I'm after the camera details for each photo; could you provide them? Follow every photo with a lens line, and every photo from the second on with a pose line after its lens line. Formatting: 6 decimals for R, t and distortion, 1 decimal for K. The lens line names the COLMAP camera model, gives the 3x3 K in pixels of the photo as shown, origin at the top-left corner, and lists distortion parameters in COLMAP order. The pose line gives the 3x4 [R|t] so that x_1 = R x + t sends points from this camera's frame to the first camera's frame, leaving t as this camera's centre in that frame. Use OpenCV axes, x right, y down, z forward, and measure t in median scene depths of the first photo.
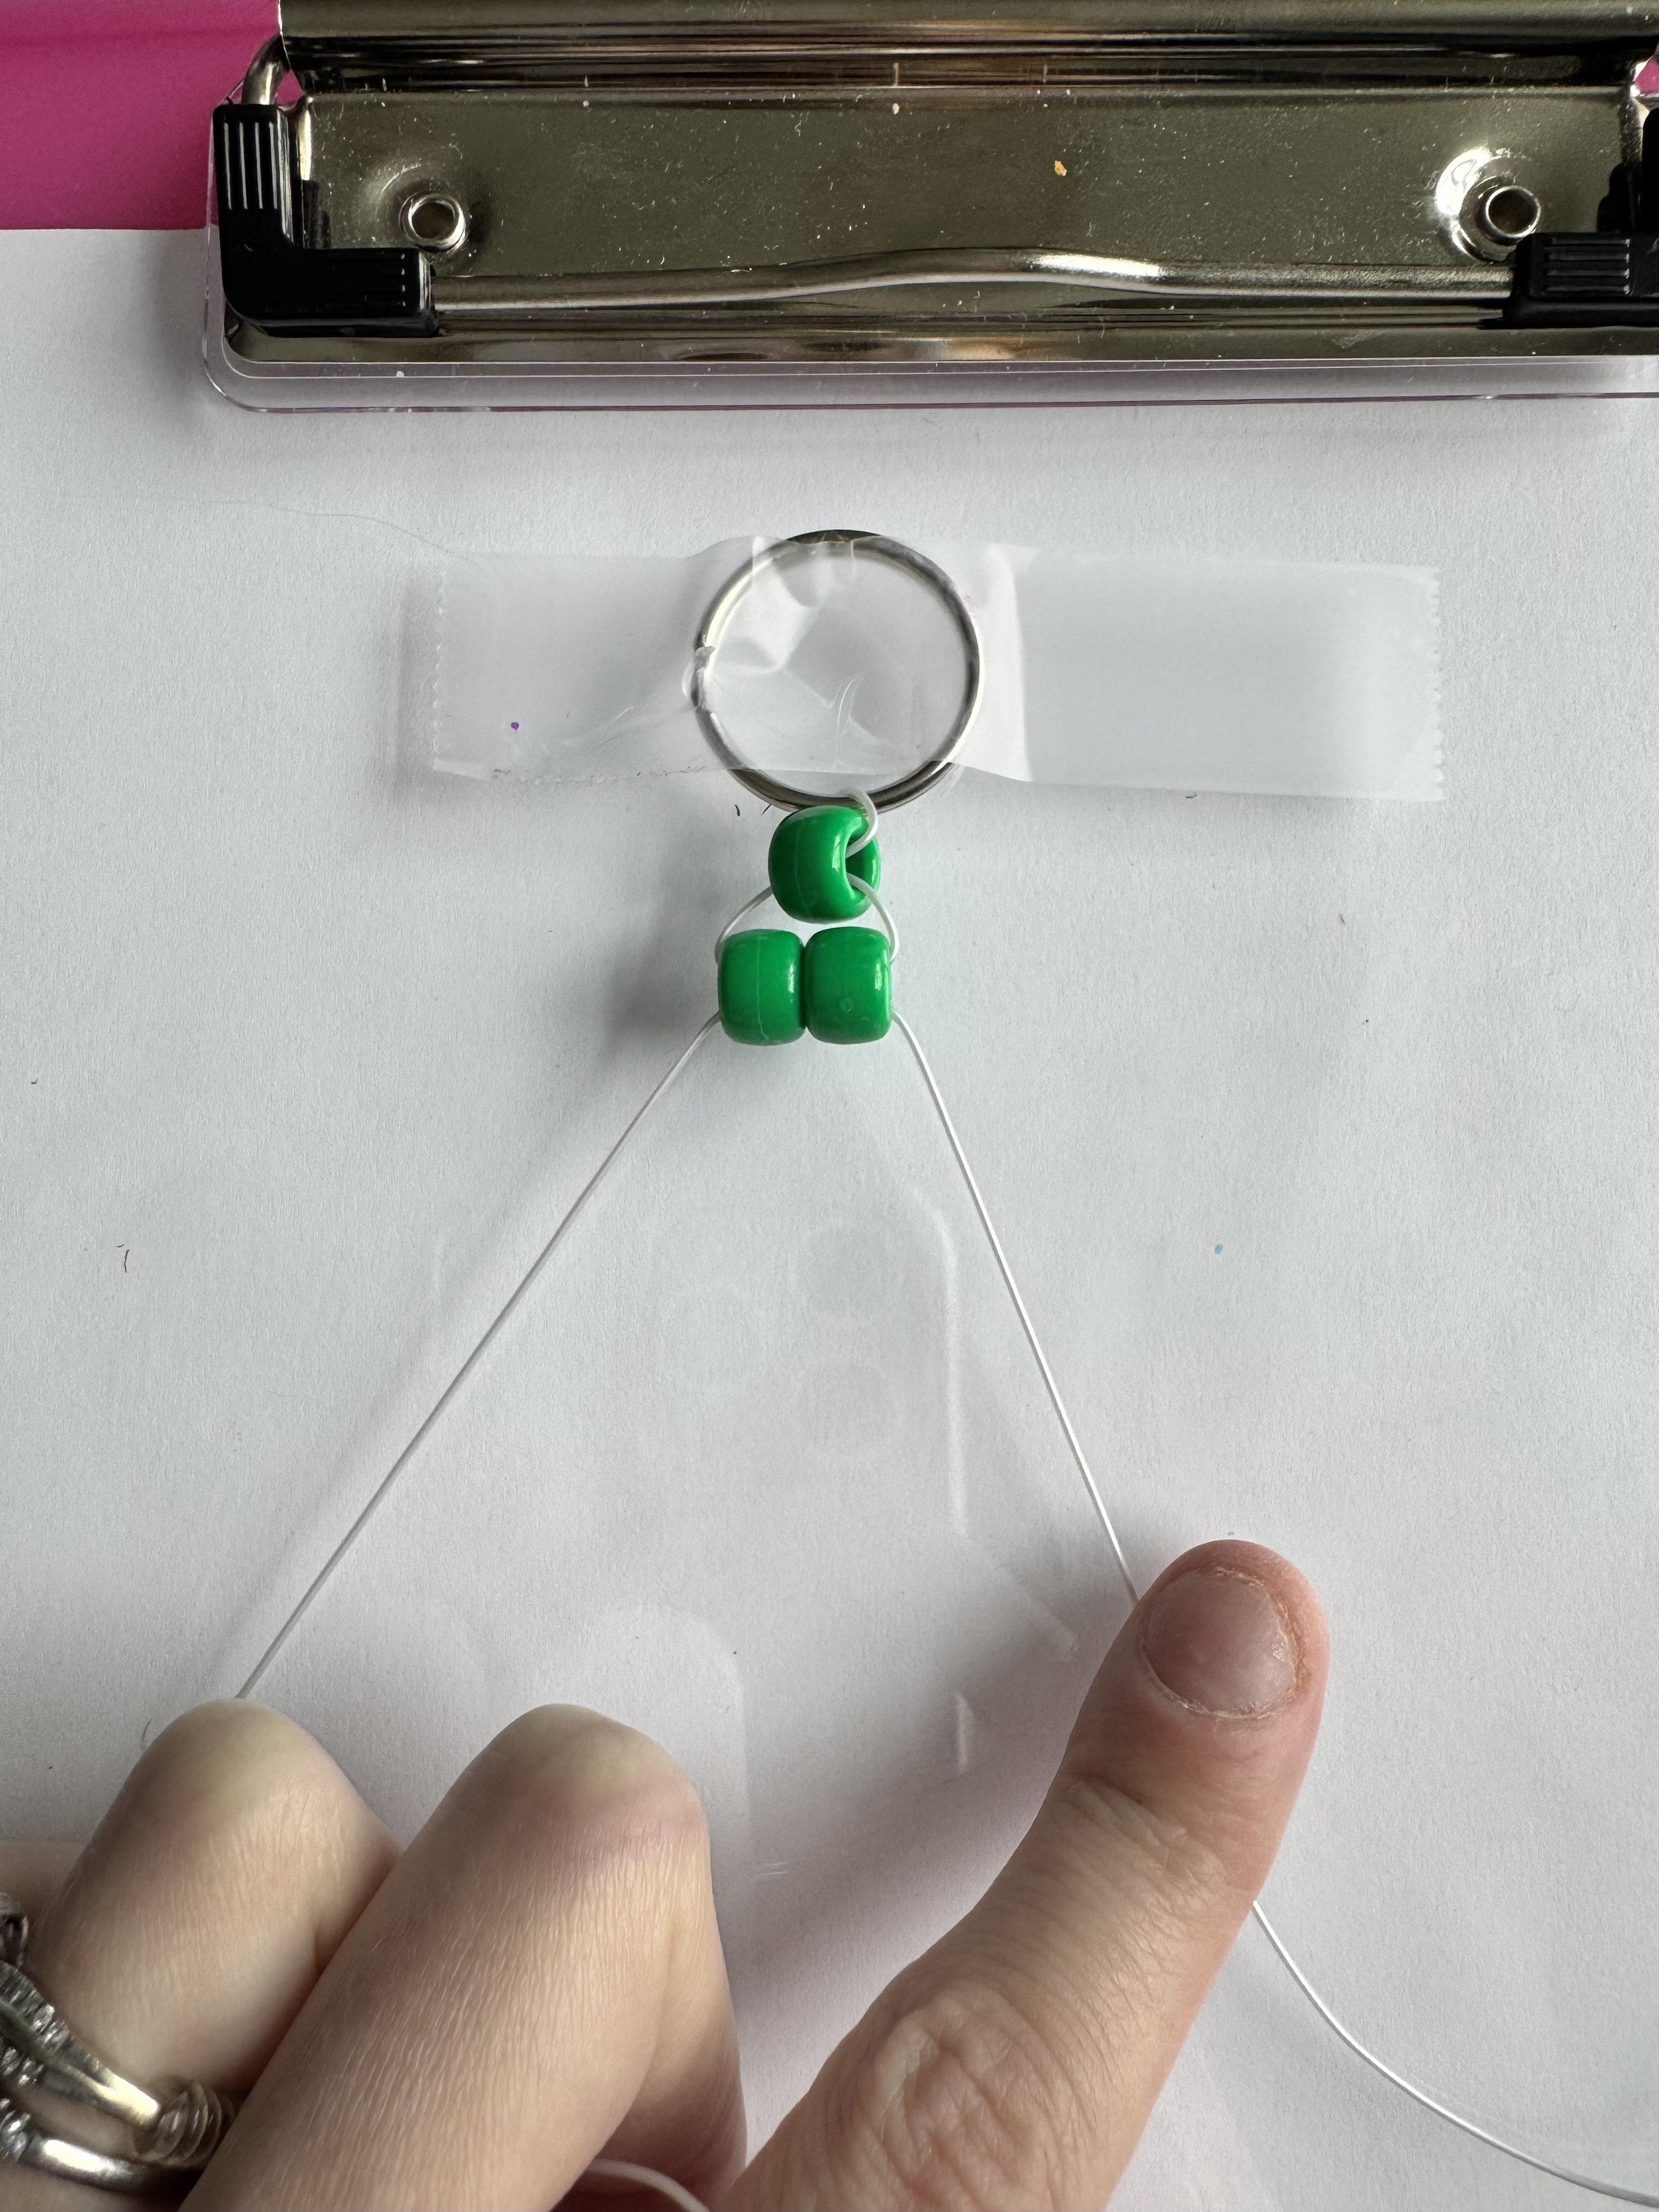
lens RADIAL K [[1504.2, 0, 828.0], [0, 1504.2, 1094.8], [0, 0, 1]] dist [0.000761, 0.000826]
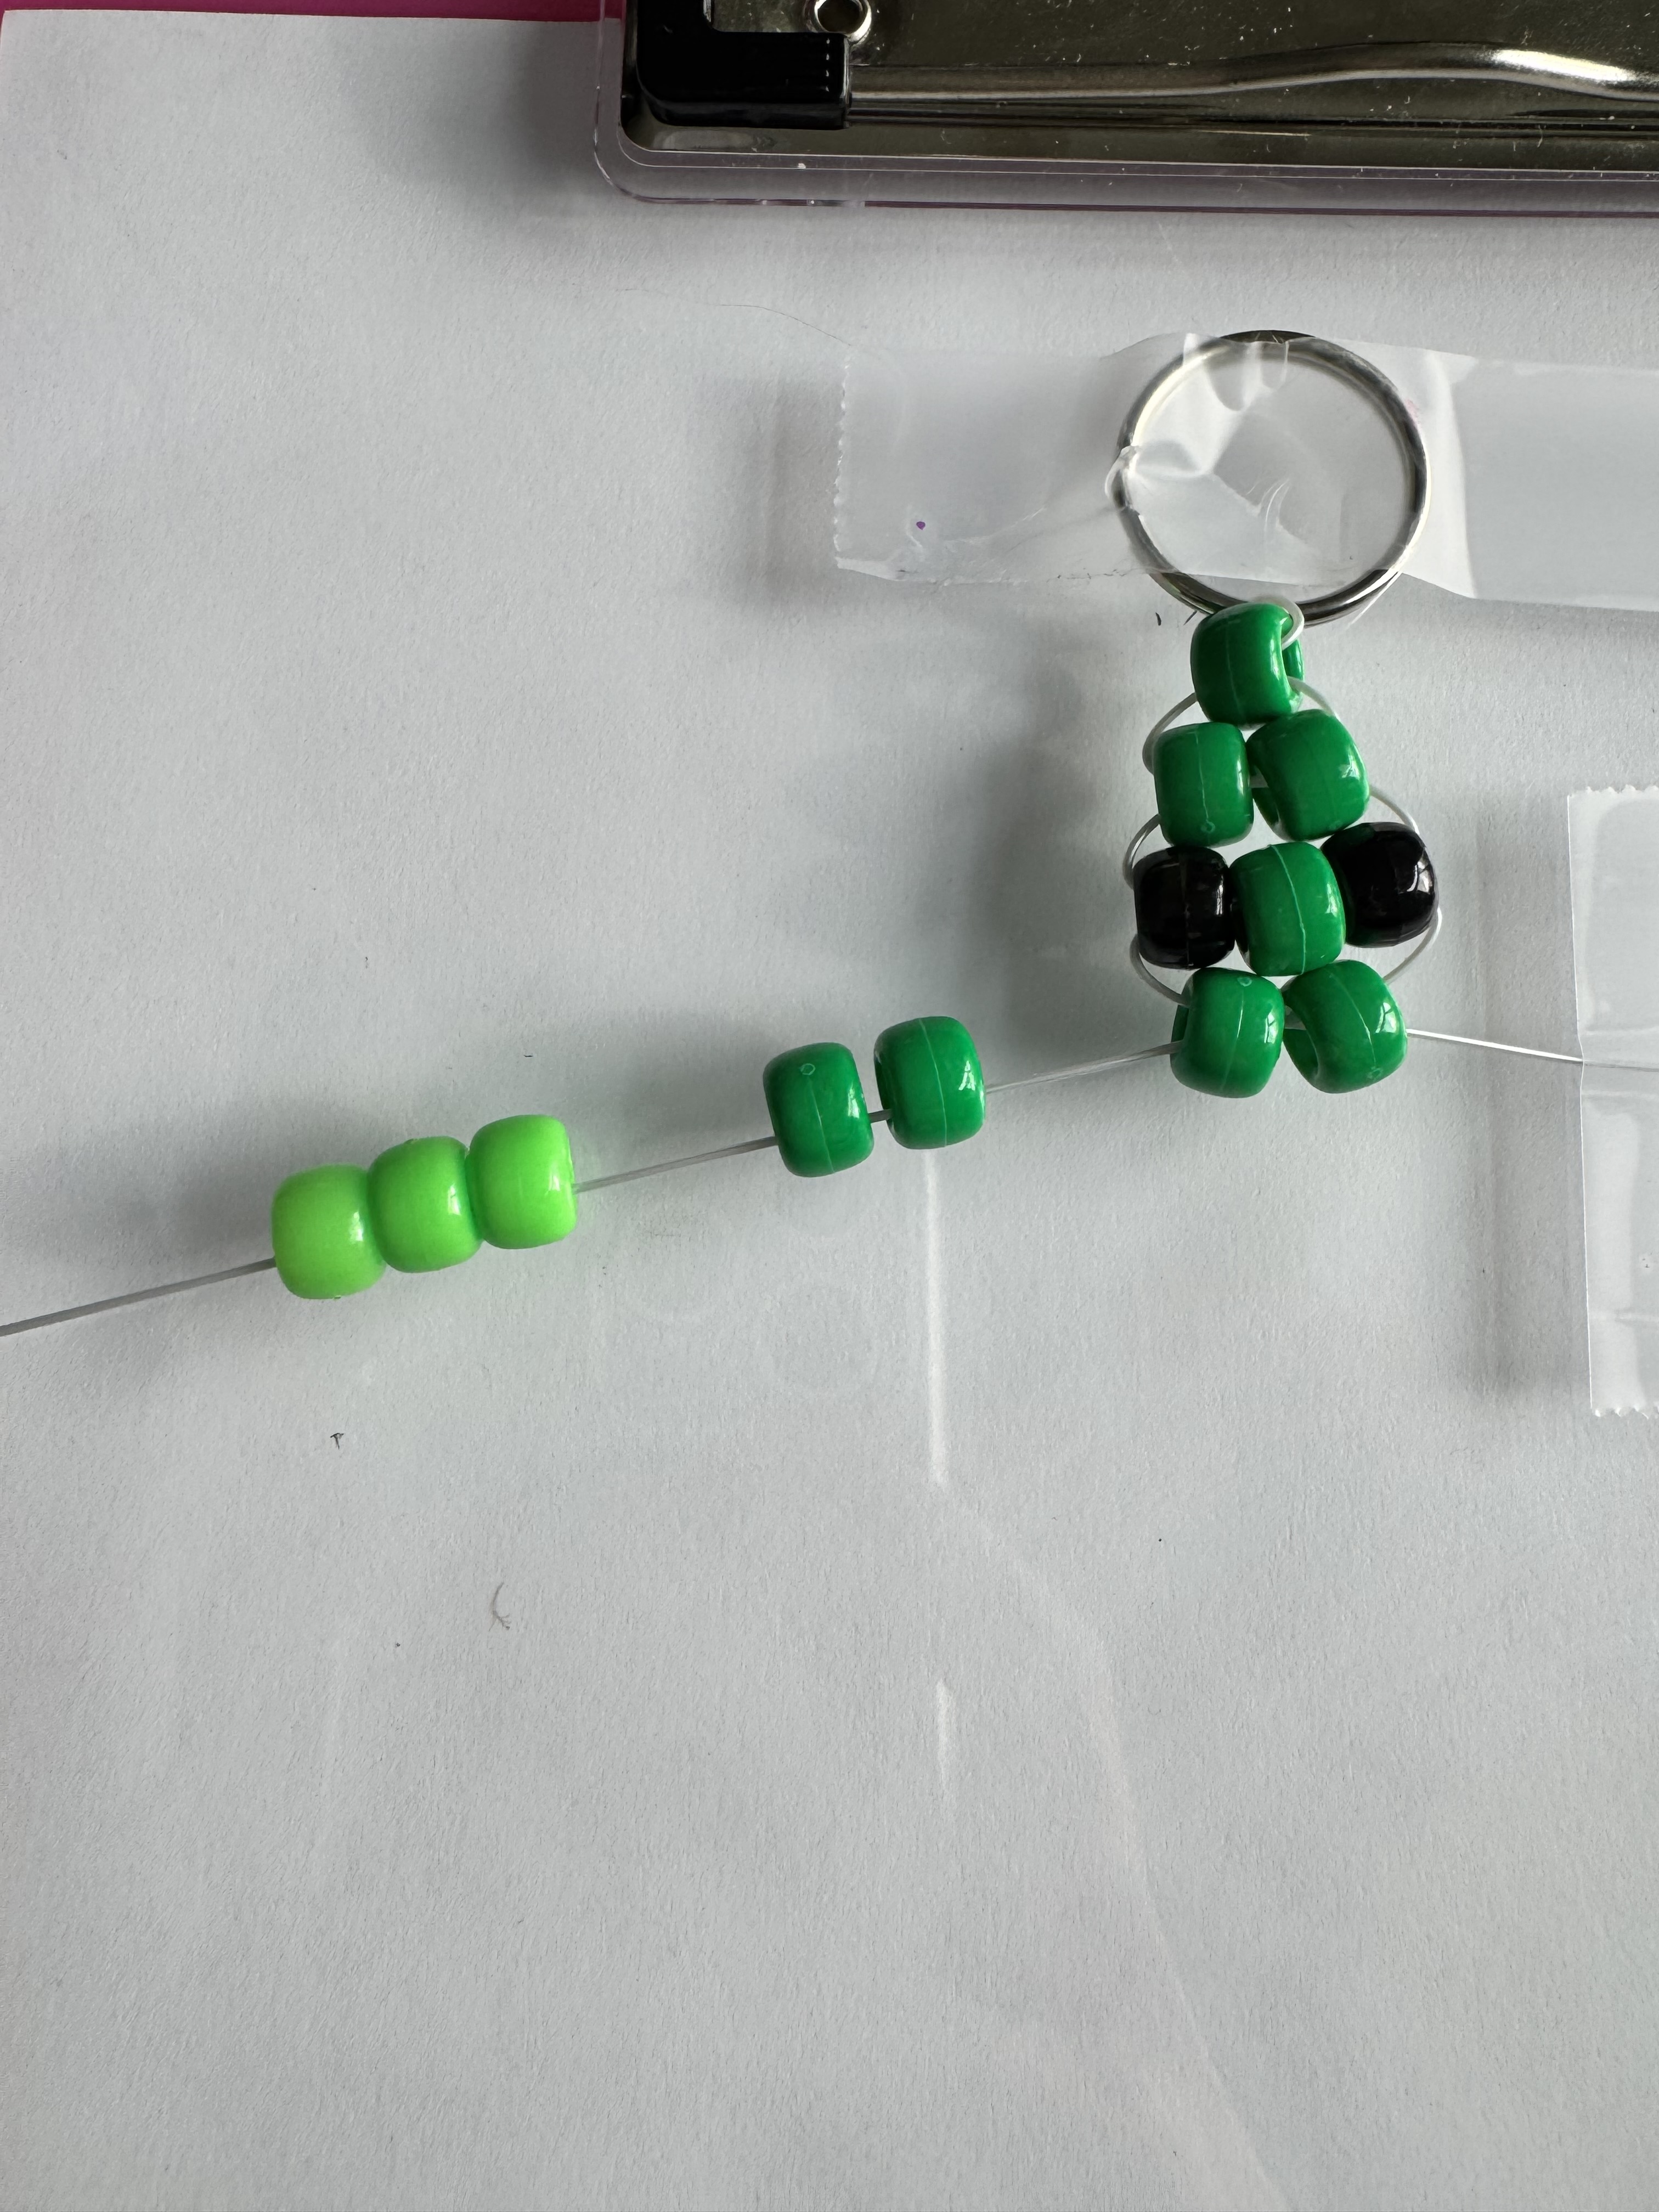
lens RADIAL K [[1510.6, 0, 831.6], [0, 1510.6, 921.8], [0, 0, 1]] dist [0.000171, -0.000297]
pose [[0.999514, 0.029495, -0.010123, -0.247514], [-0.030085, 0.997491, -0.064077, 0.064468], [0.008207, 0.064350, 0.997894, 0.071779]]
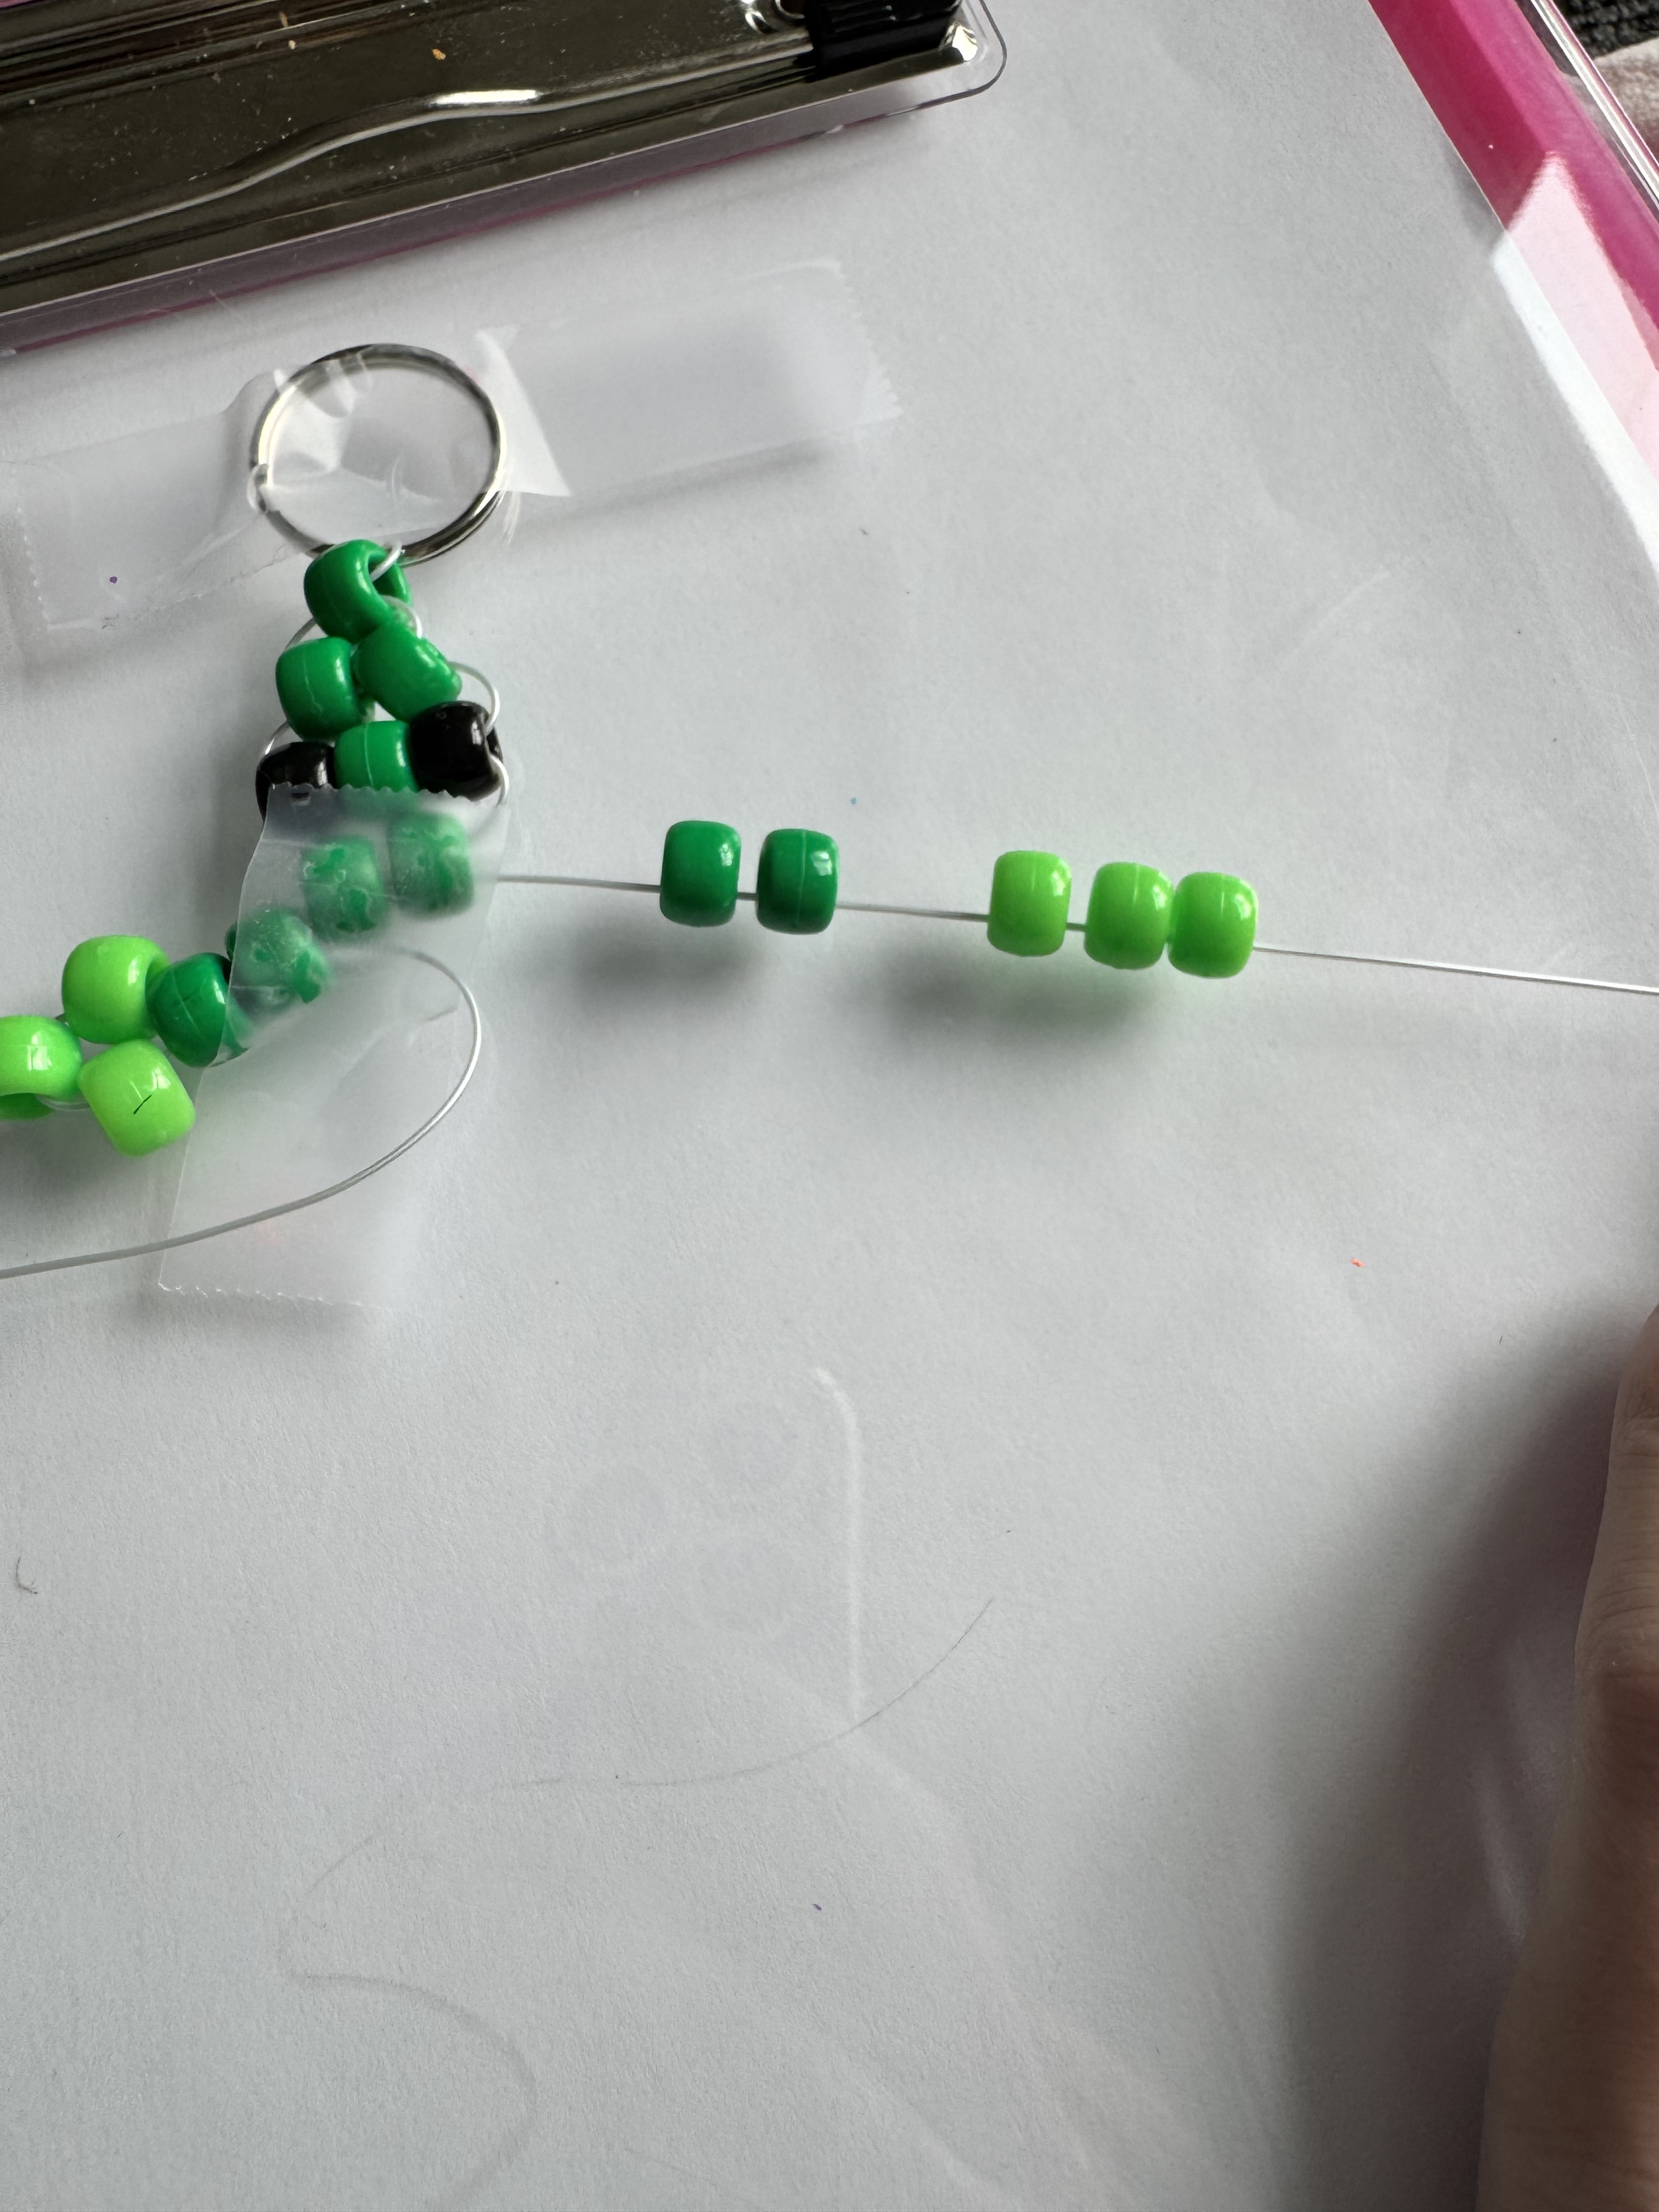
lens RADIAL K [[1510.6, 0, 822.7], [0, 1510.6, 972.8], [0, 0, 1]] dist [0.000171, -0.000297]
pose [[0.935295, -0.321037, 0.148857, 0.024089], [0.341655, 0.928796, -0.143559, 0.368046], [-0.092170, 0.185128, 0.978383, -0.093988]]
